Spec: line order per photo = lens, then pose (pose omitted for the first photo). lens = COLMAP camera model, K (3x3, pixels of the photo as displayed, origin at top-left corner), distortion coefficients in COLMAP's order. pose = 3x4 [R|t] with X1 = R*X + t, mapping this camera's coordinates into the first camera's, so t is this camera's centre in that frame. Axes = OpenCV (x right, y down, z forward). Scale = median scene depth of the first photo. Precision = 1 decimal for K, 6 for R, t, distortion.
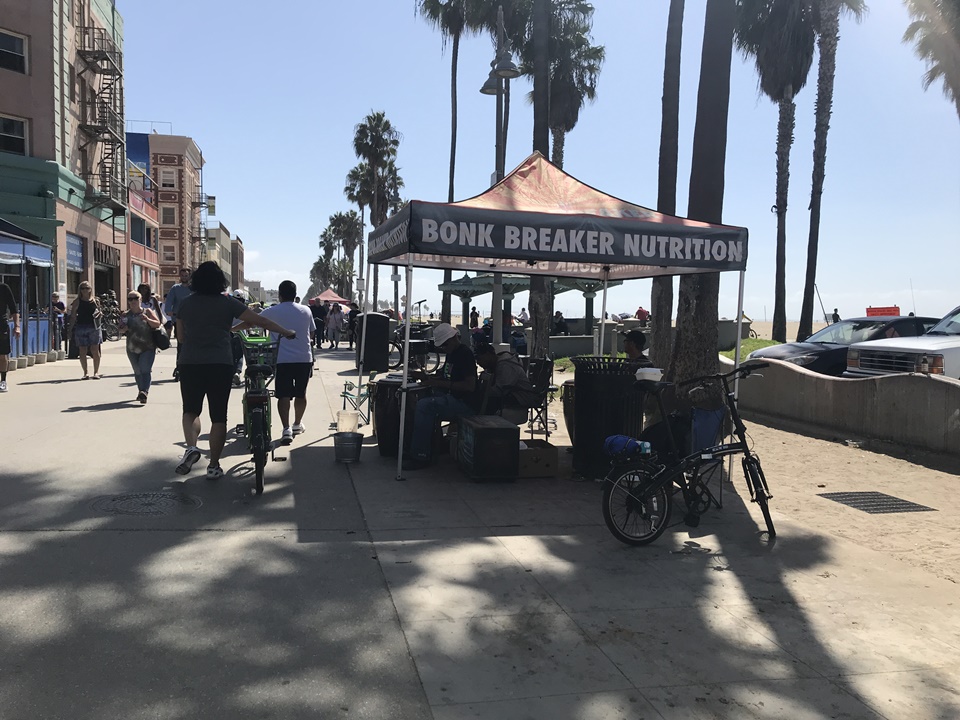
lens RADIAL K [[779.0, 0, 479.6], [0, 779.0, 365.3], [0, 0, 1]] dist [-0.015948, -0.004062]
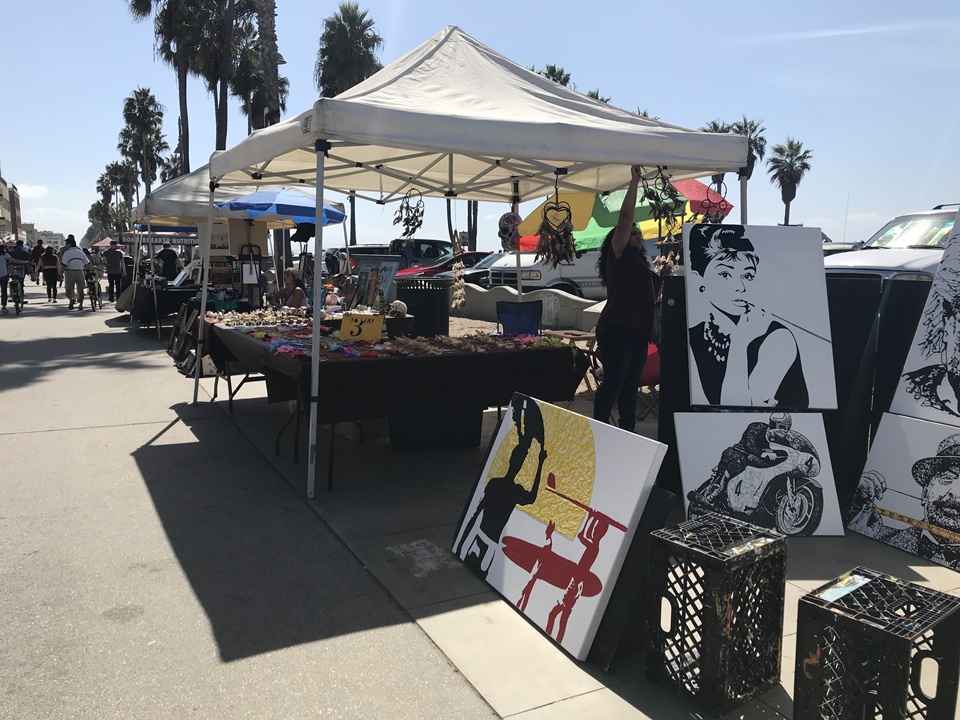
lens RADIAL K [[779.0, 0, 481.2], [0, 779.0, 352.8], [0, 0, 1]] dist [-0.015948, -0.004062]
pose [[0.968930, -0.017789, 0.246693, 0.053696], [0.004793, 0.998573, 0.053181, 0.015563], [-0.247287, -0.050347, 0.967633, -0.229940]]
